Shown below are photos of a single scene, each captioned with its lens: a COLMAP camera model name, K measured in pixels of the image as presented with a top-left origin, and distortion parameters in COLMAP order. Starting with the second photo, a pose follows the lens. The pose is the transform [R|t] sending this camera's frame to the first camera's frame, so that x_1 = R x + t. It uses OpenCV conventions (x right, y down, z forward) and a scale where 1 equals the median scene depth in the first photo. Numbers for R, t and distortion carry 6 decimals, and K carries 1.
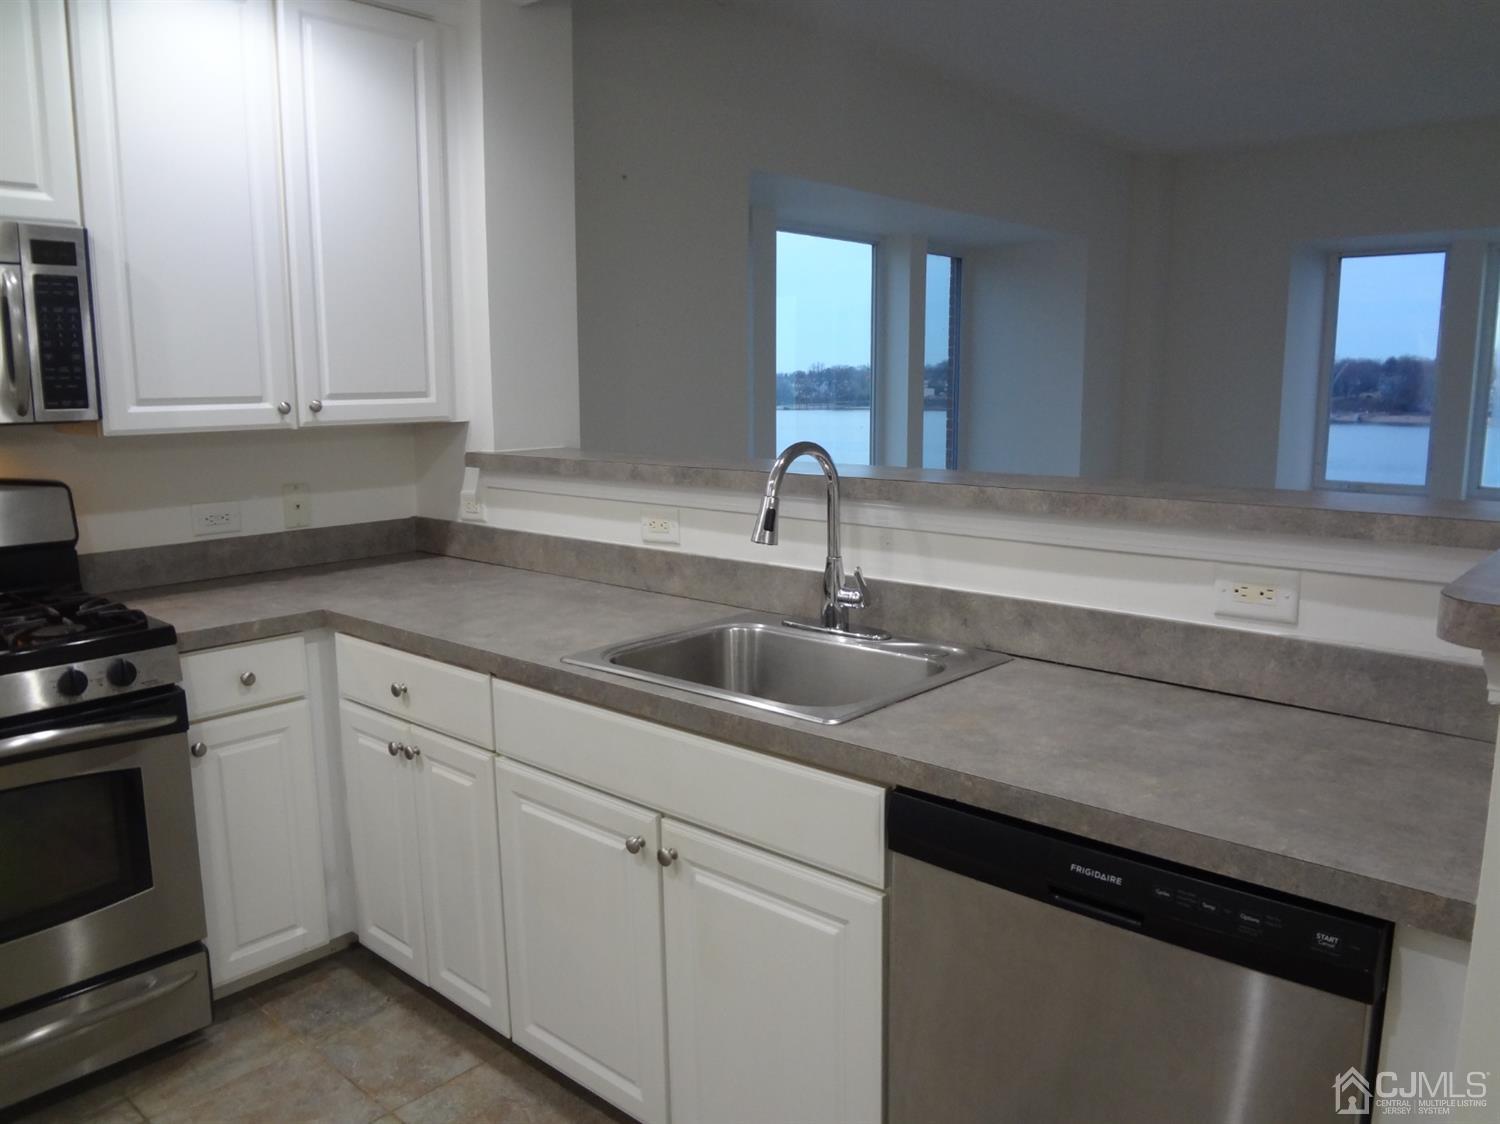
lens RADIAL K [[1118.1, 0, 737.4], [0, 1118.1, 569.4], [0, 0, 1]] dist [-0.044735, 0.016066]
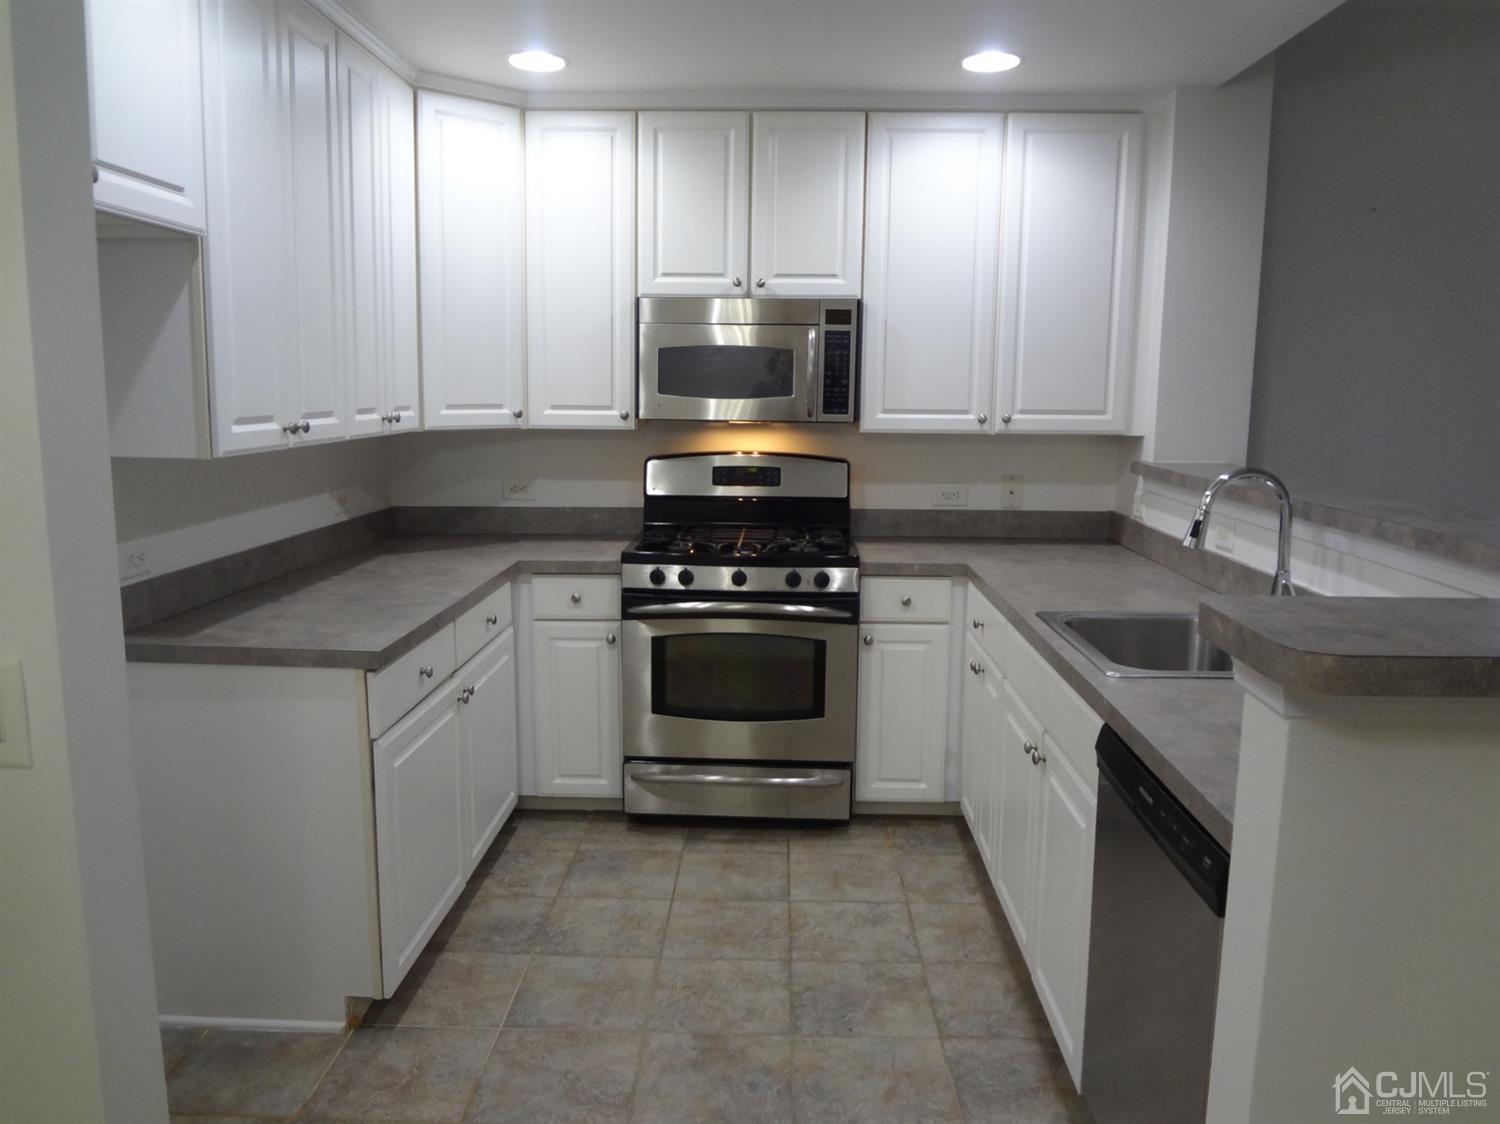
lens RADIAL K [[1118.1, 0, 749.3], [0, 1118.1, 571.1], [0, 0, 1]] dist [-0.044735, 0.016066]
pose [[0.648731, 0.139517, -0.748120, 0.555463], [-0.139635, 0.988184, 0.063203, -0.005867], [0.748098, 0.063461, 0.660547, -0.148735]]
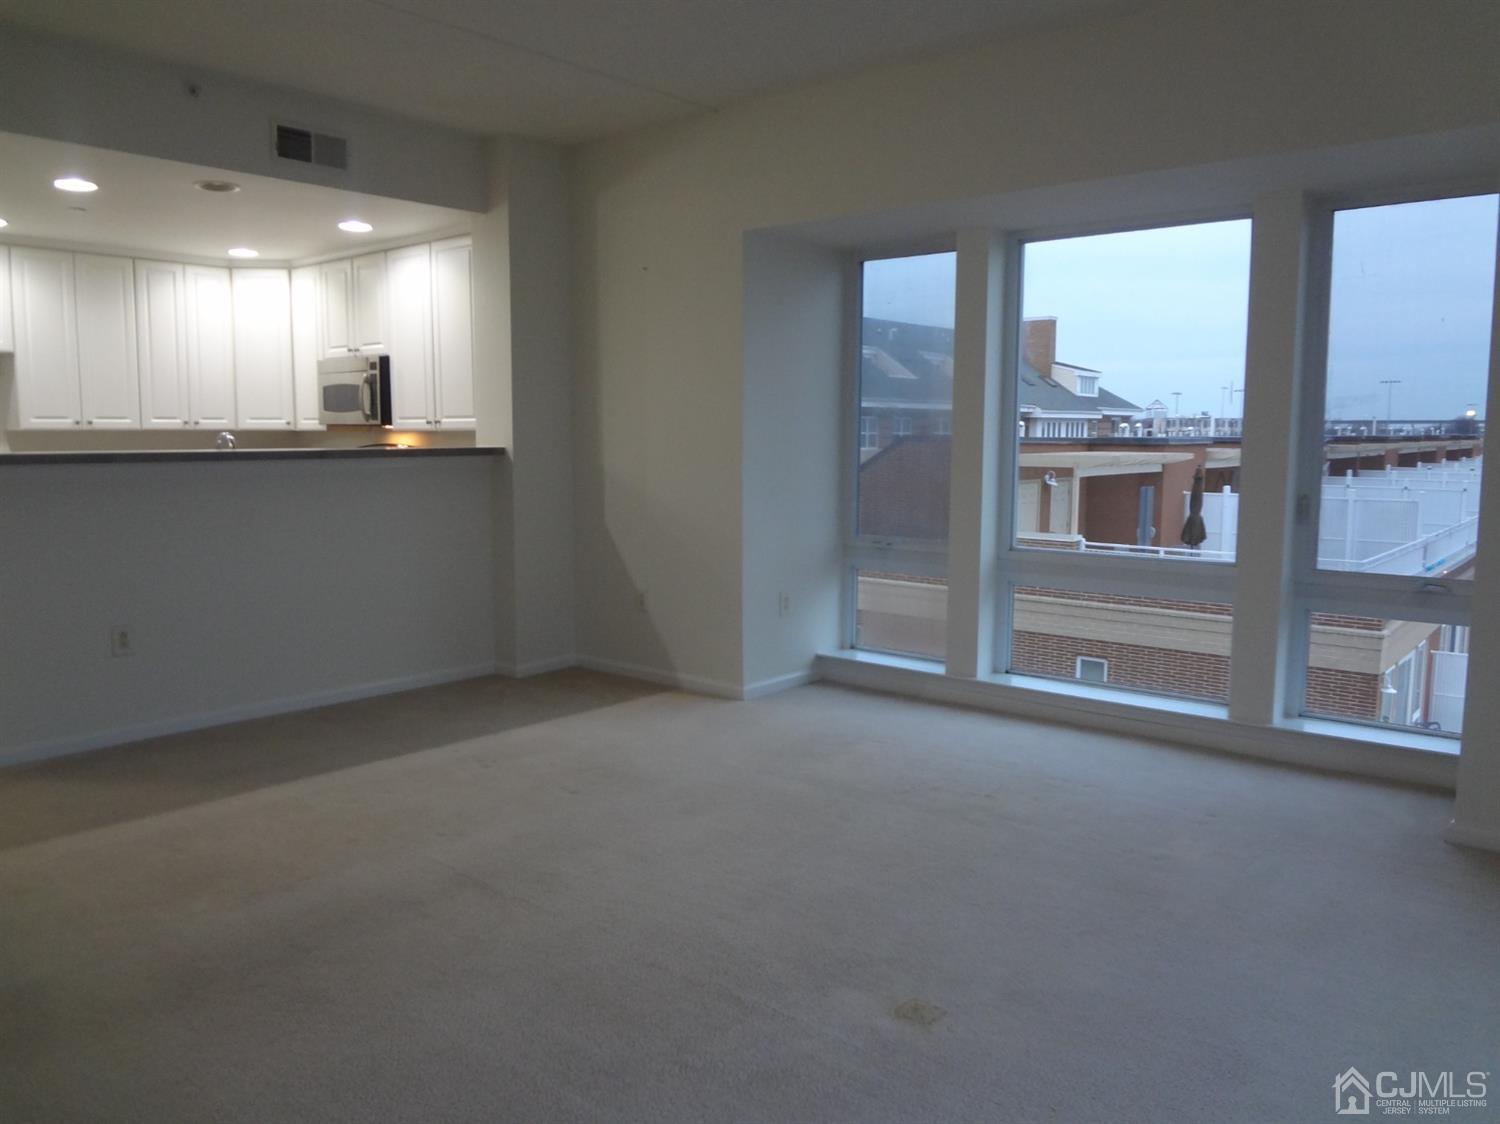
lens RADIAL K [[1118.1, 0, 732.9], [0, 1118.1, 565.3], [0, 0, 1]] dist [-0.044735, 0.016066]
pose [[0.010679, 0.126510, -0.991908, 2.304387], [-0.168667, 0.977979, 0.122917, -0.289255], [0.985615, 0.165990, 0.031782, 1.889640]]
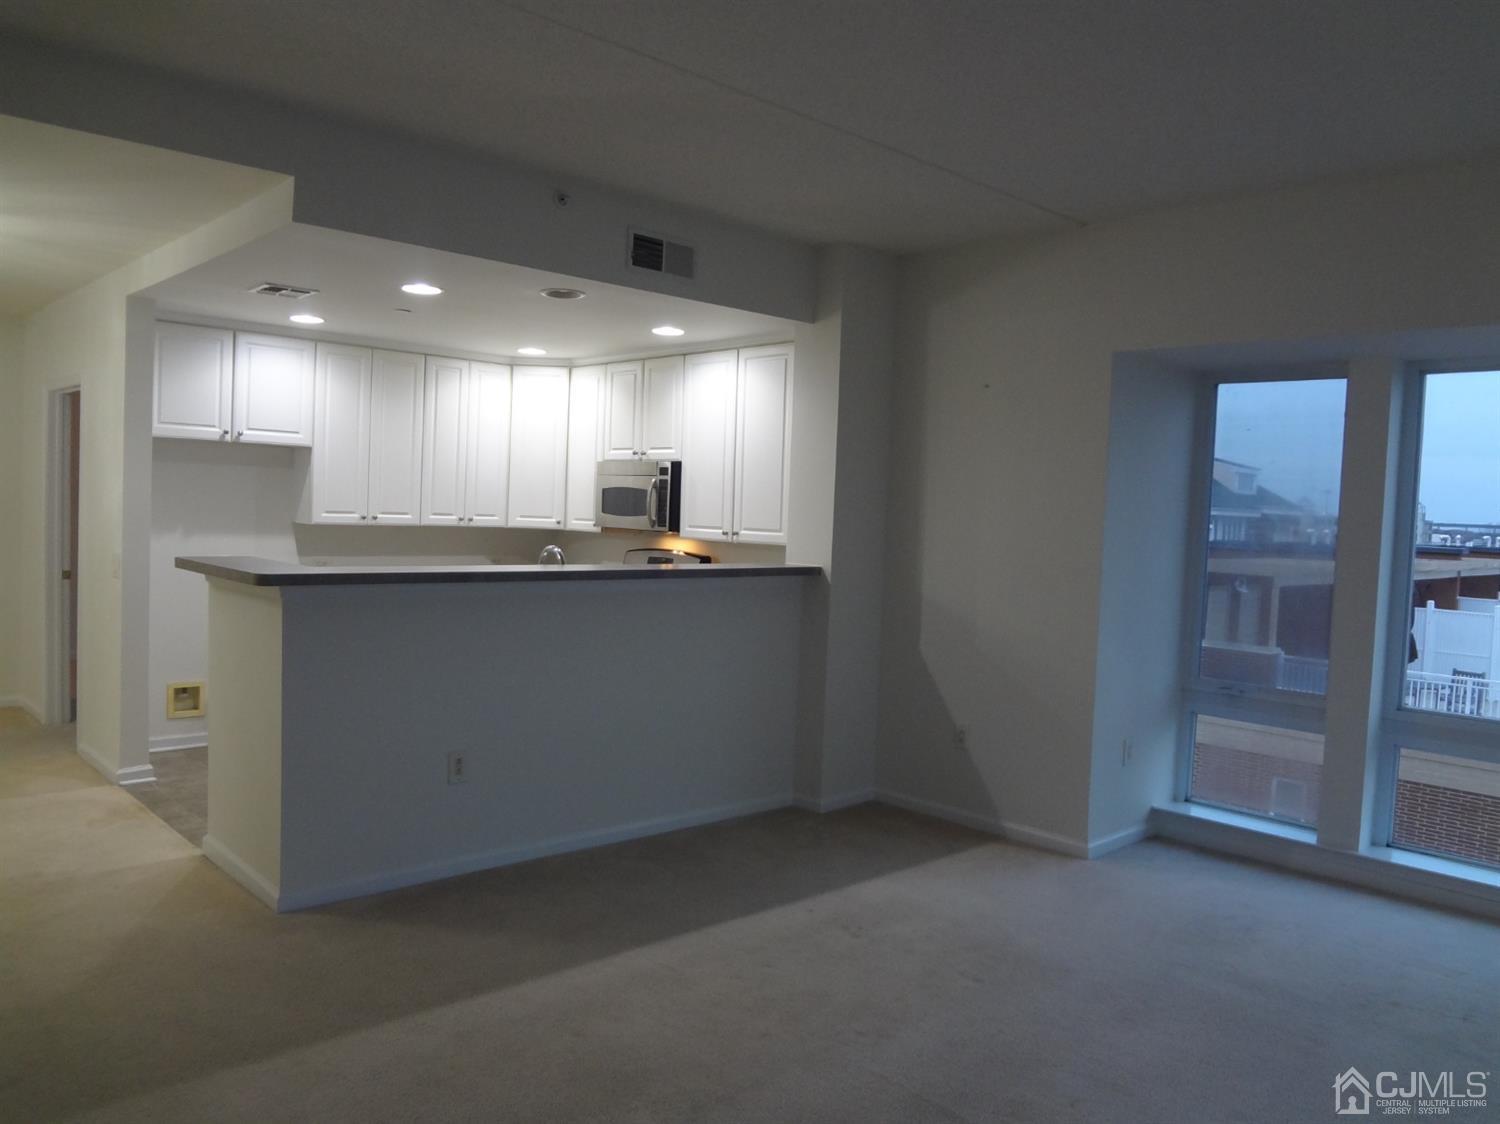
lens RADIAL K [[1118.1, 0, 742.7], [0, 1118.1, 566.1], [0, 0, 1]] dist [-0.044735, 0.016066]
pose [[-0.095956, 0.054497, -0.993893, 2.154438], [-0.202354, 0.976582, 0.073084, -0.296440], [0.974600, 0.208131, -0.082682, 1.453585]]
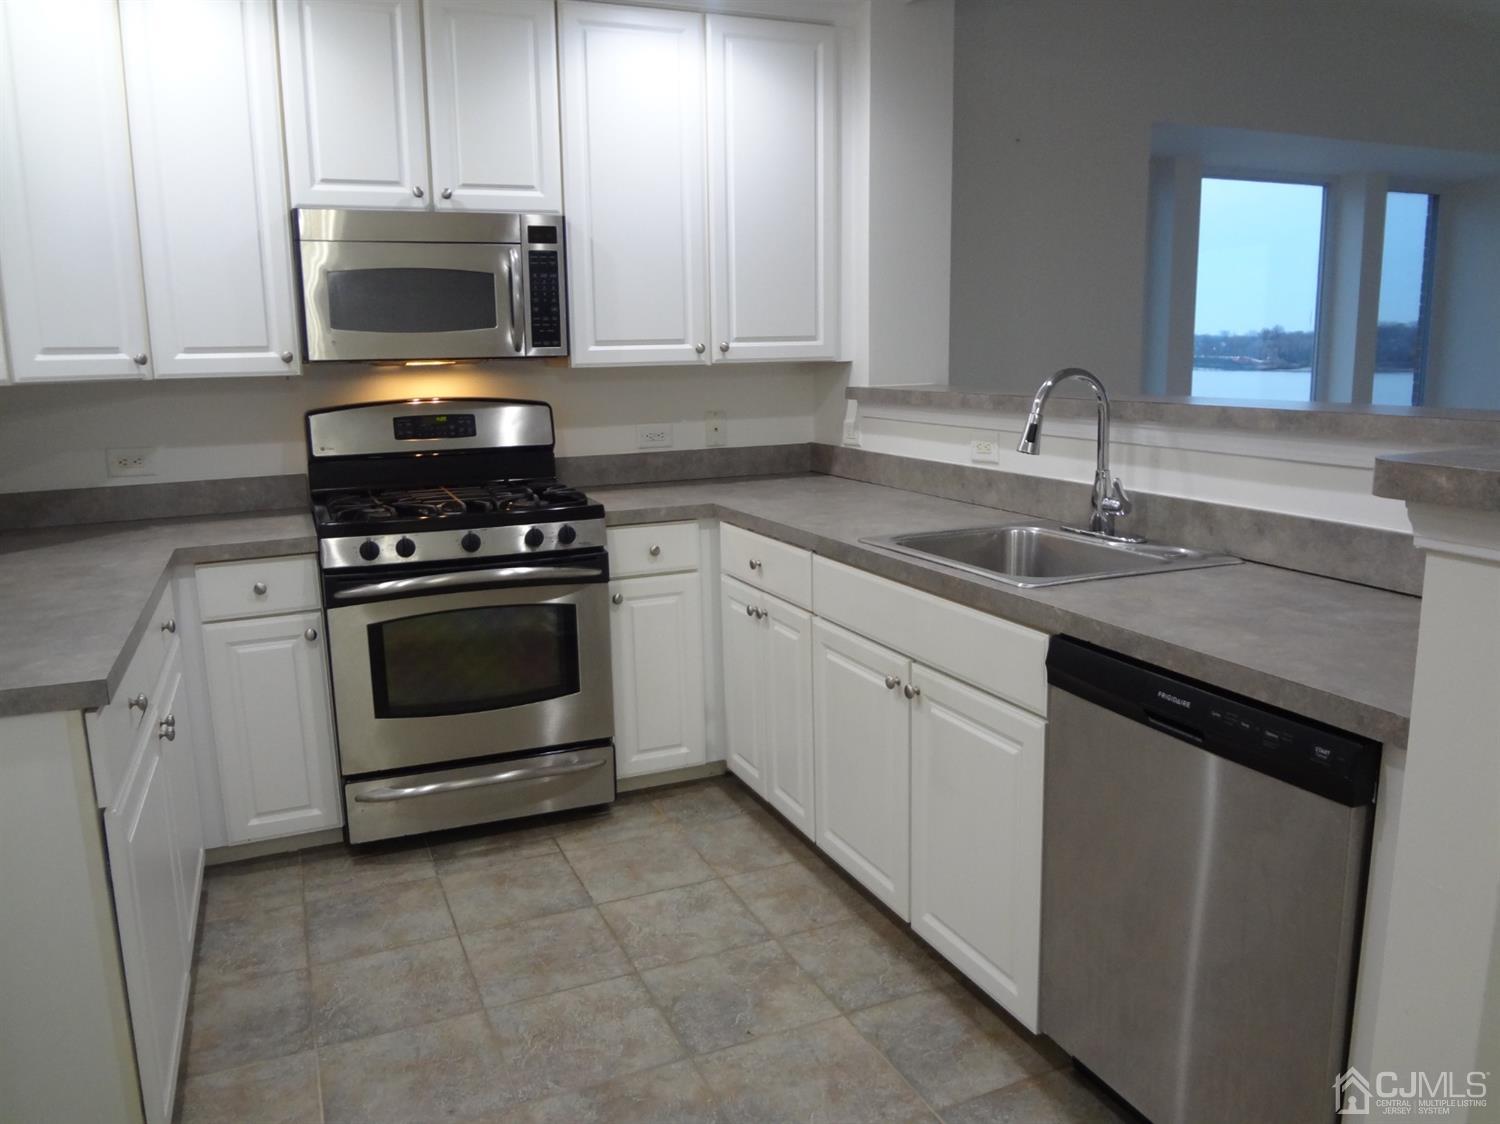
lens RADIAL K [[1118.1, 0, 742.0], [0, 1118.1, 565.3], [0, 0, 1]] dist [-0.044735, 0.016066]
pose [[0.908047, 0.069001, -0.413146, 0.219711], [-0.056733, 0.997510, 0.041905, 0.056963], [0.415009, -0.014613, 0.909700, -0.186912]]
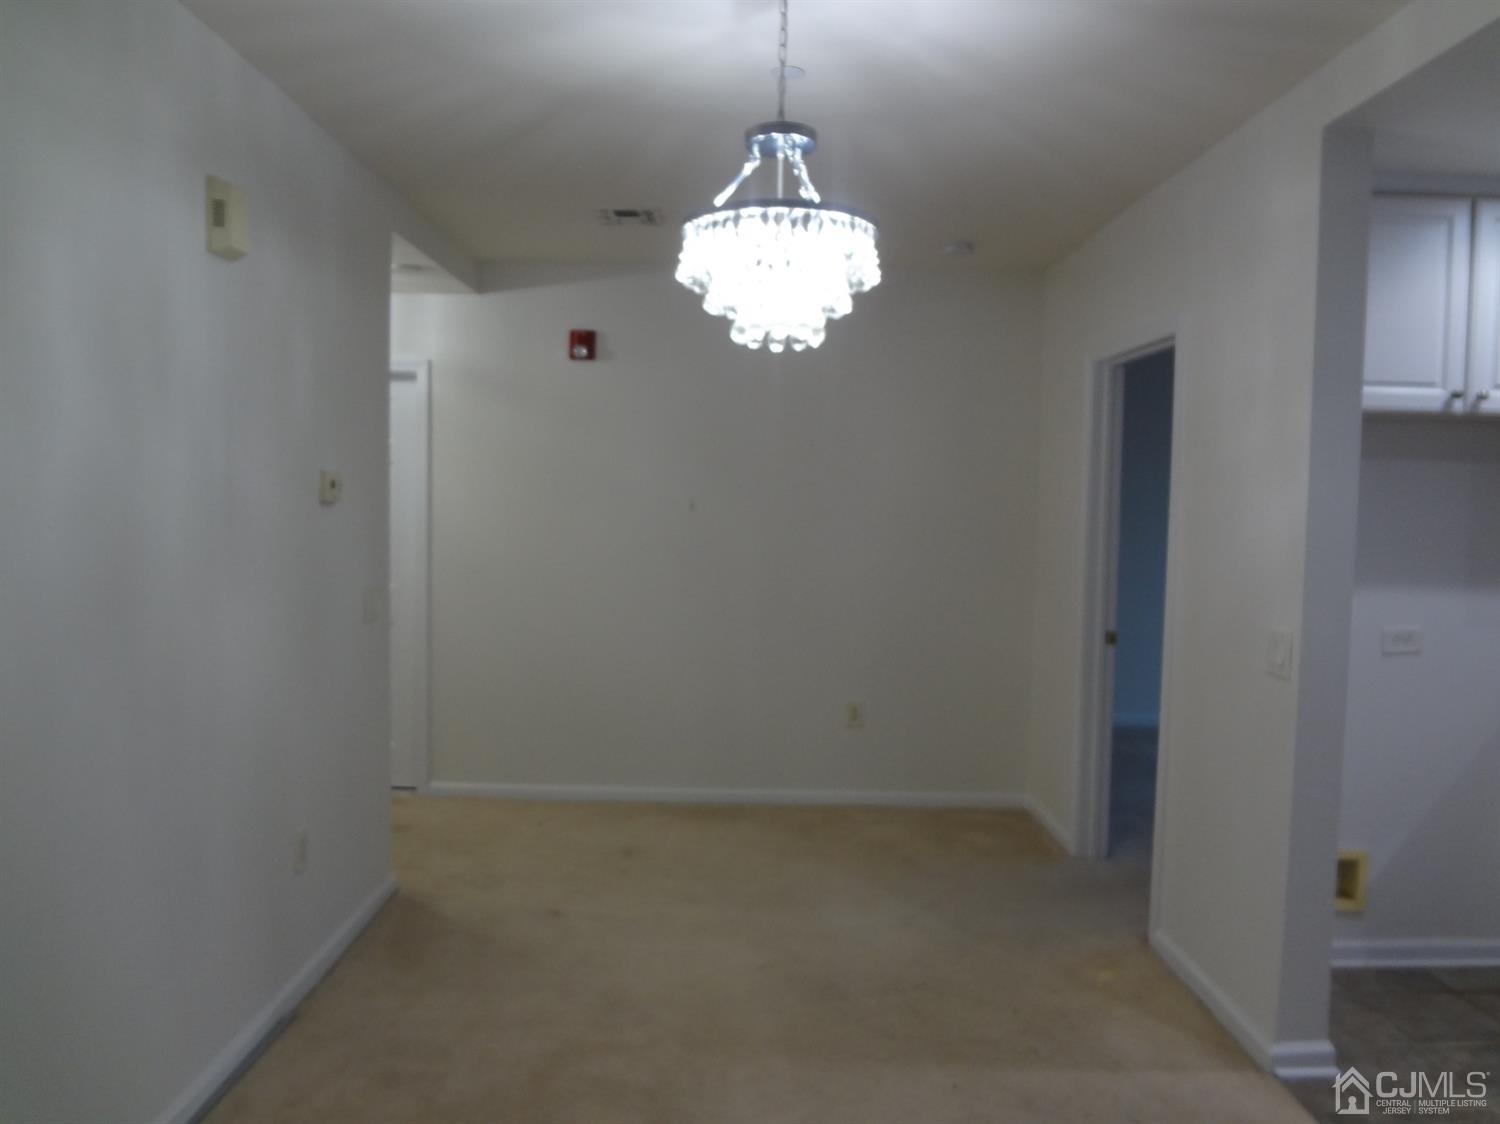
lens RADIAL K [[1118.1, 0, 737.1], [0, 1118.1, 566.8], [0, 0, 1]] dist [-0.044735, 0.016066]
pose [[-0.747496, 0.042360, -0.662915, 1.202372], [-0.114823, 0.974702, 0.191757, -0.119922], [0.654267, 0.219455, -0.723722, 0.422863]]
